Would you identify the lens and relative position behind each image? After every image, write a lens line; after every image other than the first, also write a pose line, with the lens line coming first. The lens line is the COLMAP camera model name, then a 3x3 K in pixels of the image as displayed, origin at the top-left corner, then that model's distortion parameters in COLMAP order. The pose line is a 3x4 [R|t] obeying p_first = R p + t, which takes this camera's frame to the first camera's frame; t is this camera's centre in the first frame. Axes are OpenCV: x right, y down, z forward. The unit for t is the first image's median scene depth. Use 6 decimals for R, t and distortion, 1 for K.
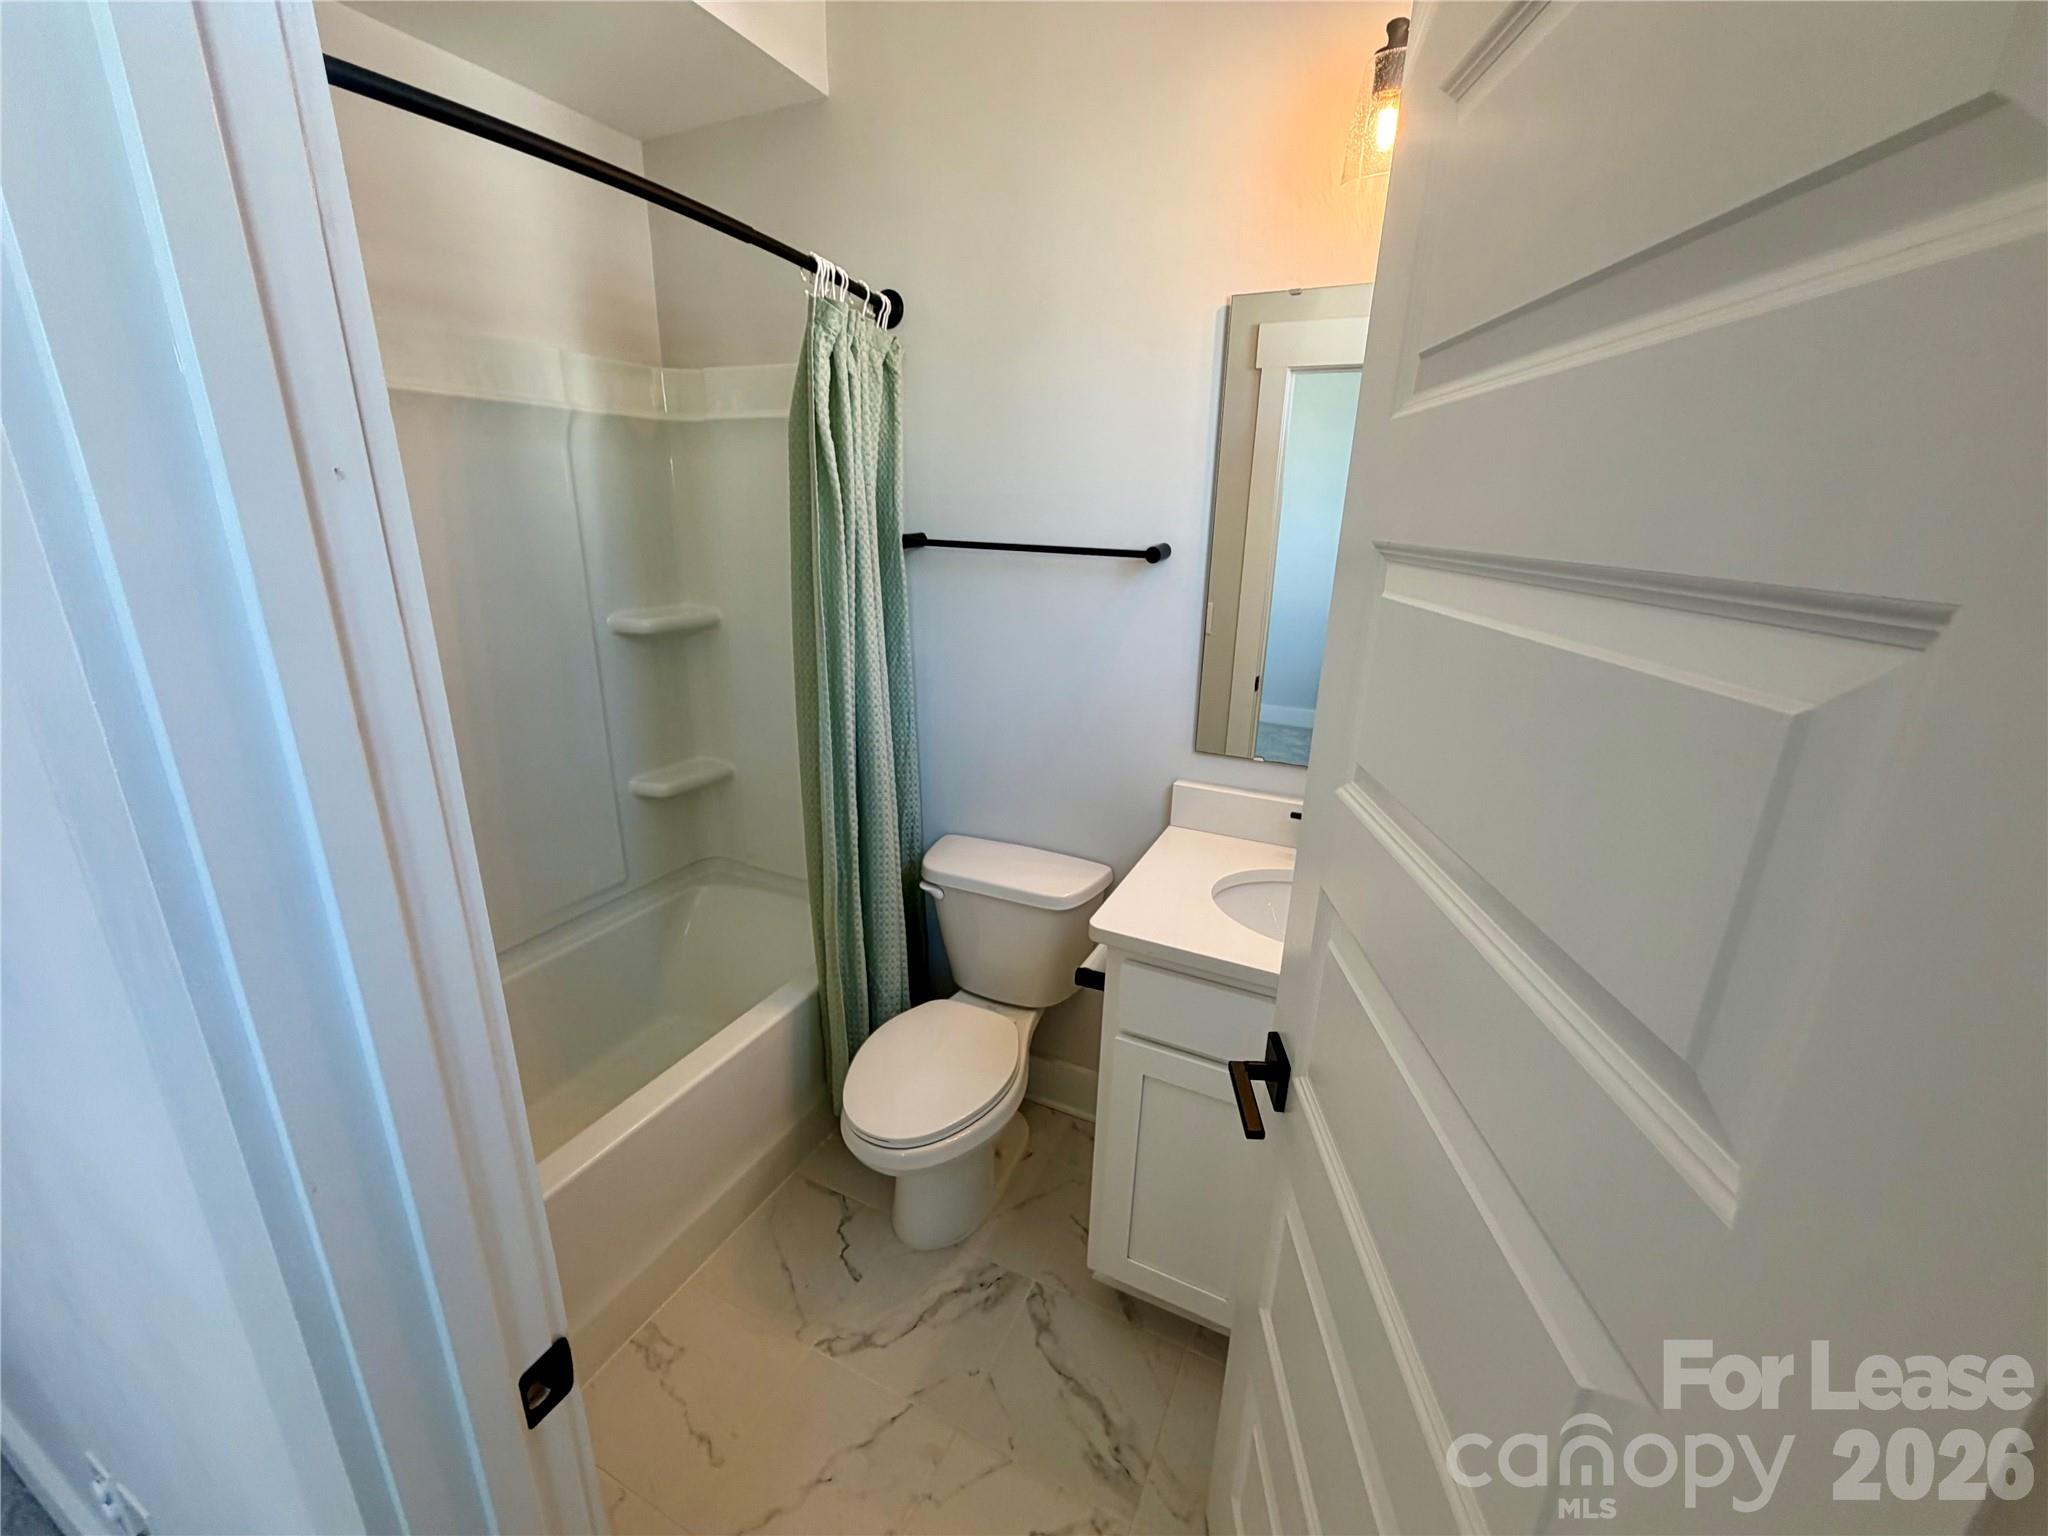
lens RADIAL K [[821.5, 0, 1024.0], [0, 821.5, 768.0], [0, 0, 1]] dist [-0.001351, -0.000227]
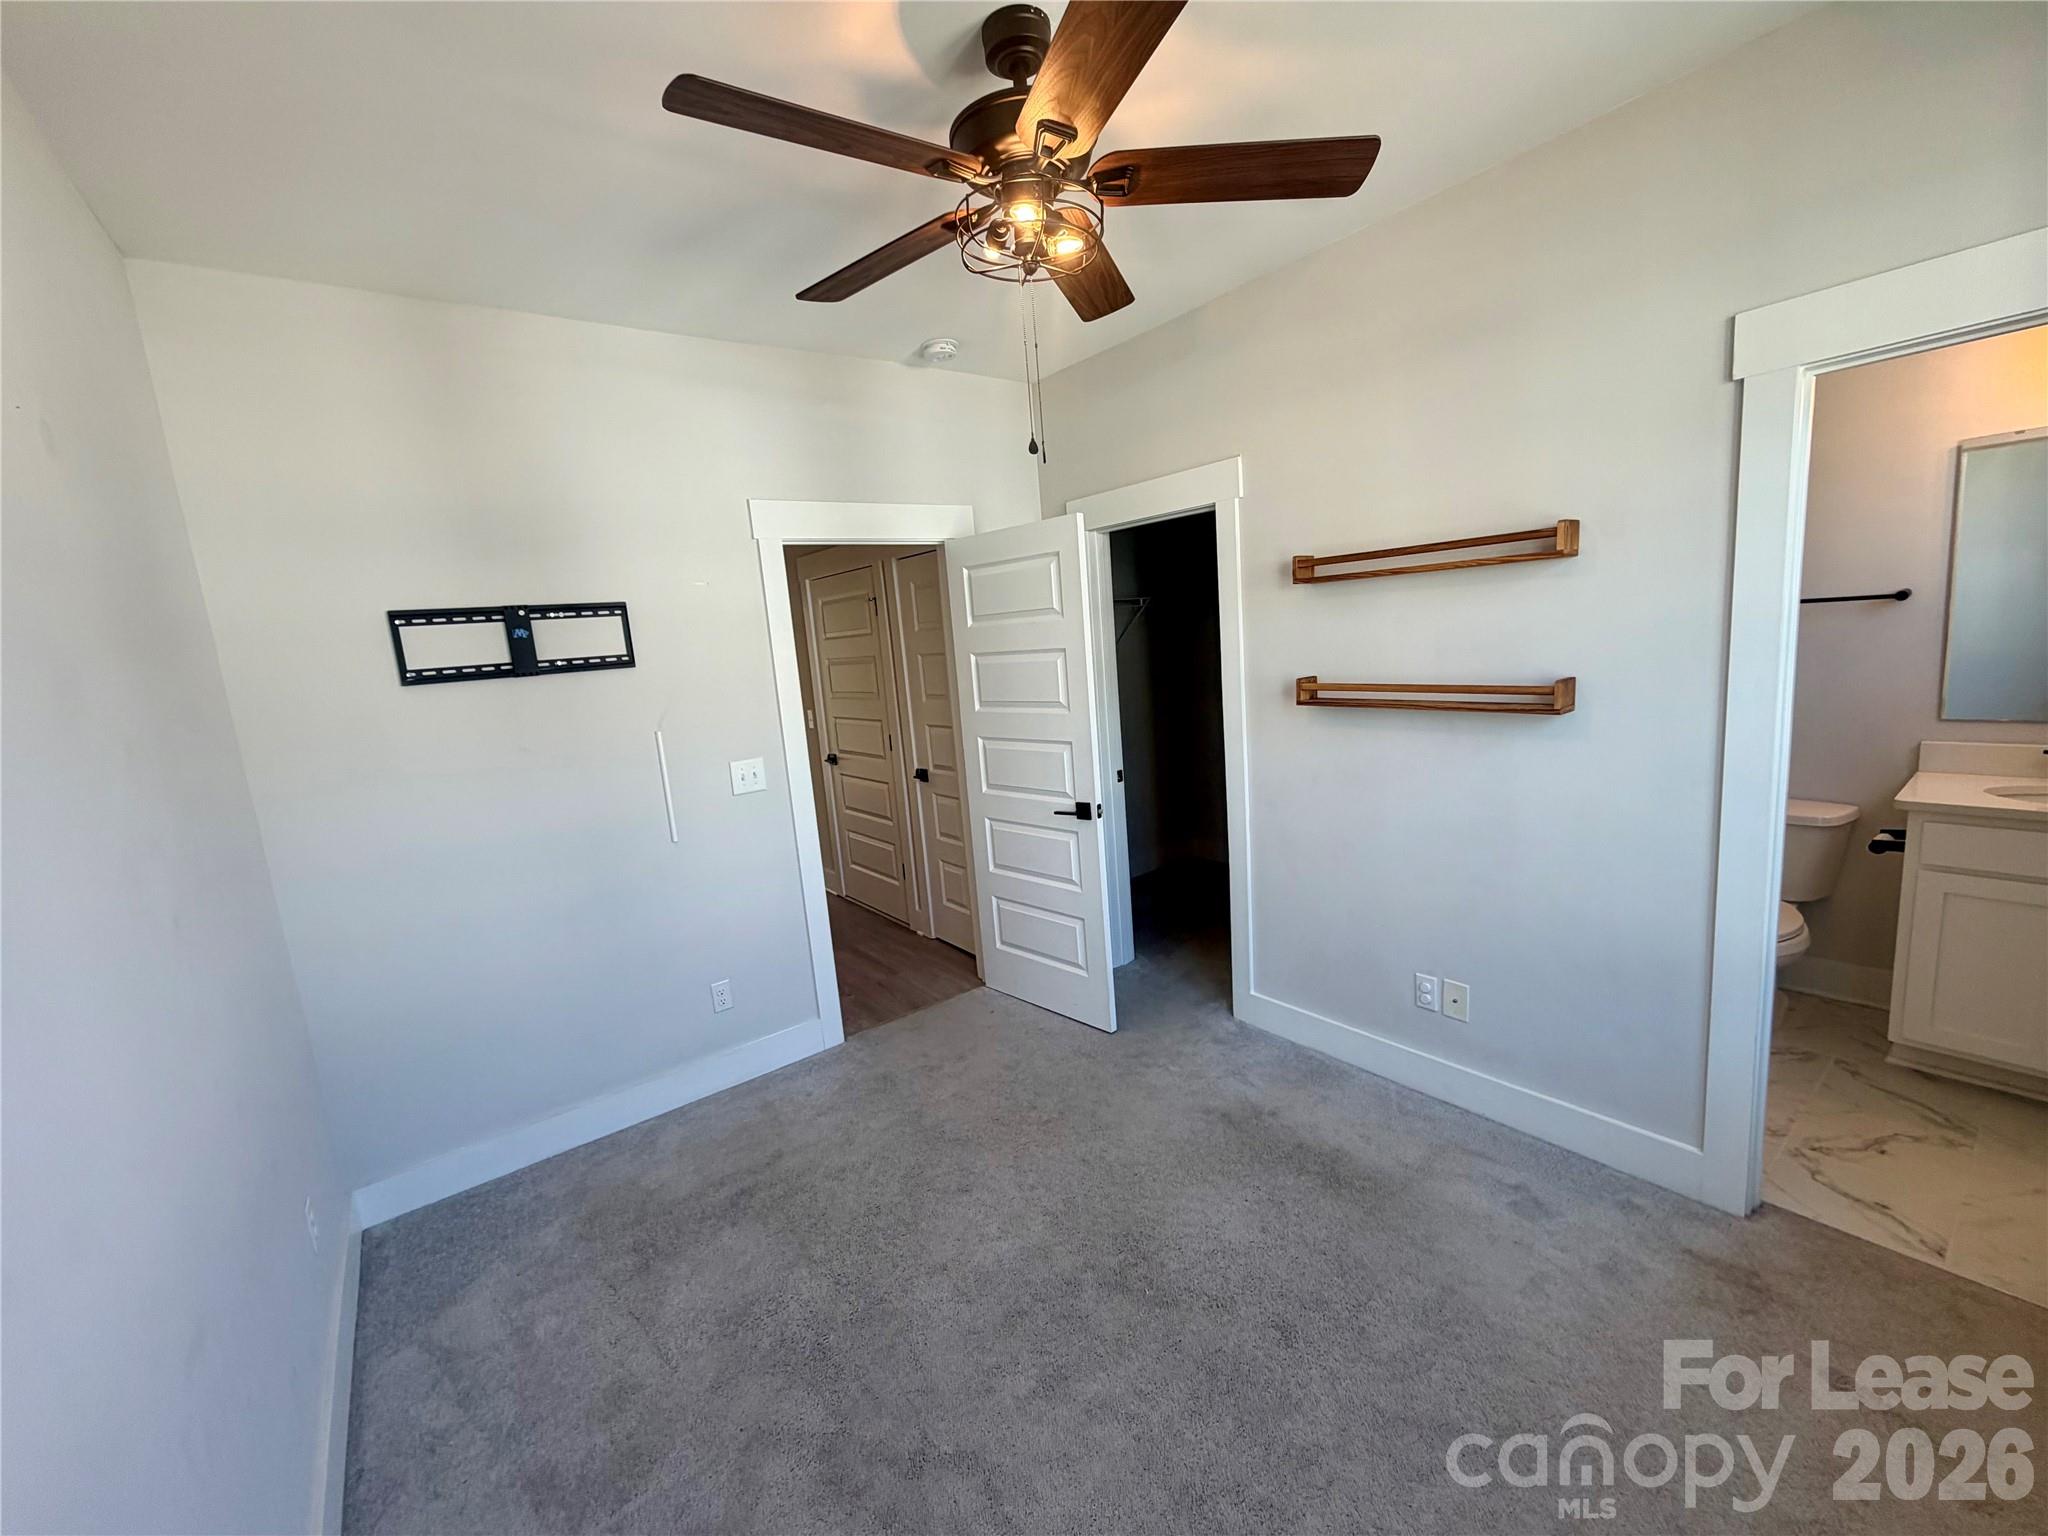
lens RADIAL K [[821.5, 0, 1024.0], [0, 821.5, 768.0], [0, 0, 1]] dist [-0.001351, -0.000227]
pose [[0.884069, -0.021869, -0.466844, -0.620483], [-0.042127, 0.991109, -0.126204, 0.352283], [0.465454, 0.131239, 0.875288, -1.169987]]
